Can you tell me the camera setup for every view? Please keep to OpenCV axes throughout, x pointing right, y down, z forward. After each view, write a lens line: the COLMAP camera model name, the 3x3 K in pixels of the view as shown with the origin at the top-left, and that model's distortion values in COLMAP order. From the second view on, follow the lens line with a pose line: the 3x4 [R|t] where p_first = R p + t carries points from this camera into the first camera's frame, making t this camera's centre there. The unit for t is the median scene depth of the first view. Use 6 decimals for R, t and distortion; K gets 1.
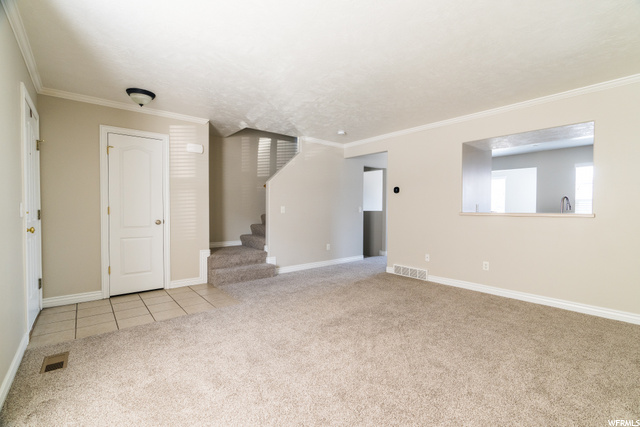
lens RADIAL K [[297.4, 0, 320.0], [0, 297.4, 213.5], [0, 0, 1]] dist [0.000118, 0.000173]
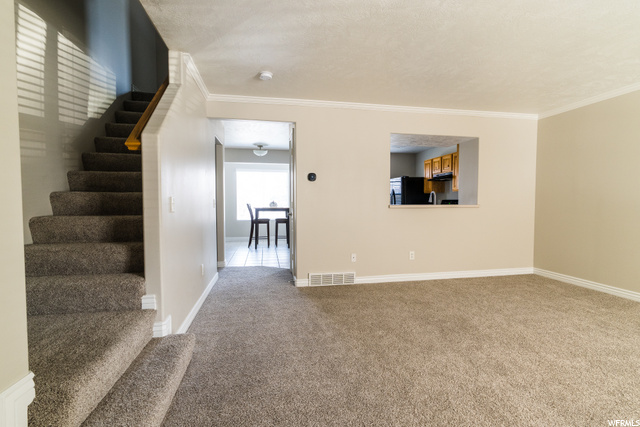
lens RADIAL K [[297.4, 0, 320.0], [0, 297.4, 213.5], [0, 0, 1]] dist [0.000118, 0.000173]
pose [[0.492782, -0.033238, 0.869518, -0.441533], [0.021067, 0.999433, 0.026265, -0.005578], [-0.869898, 0.005376, 0.493203, 0.655777]]
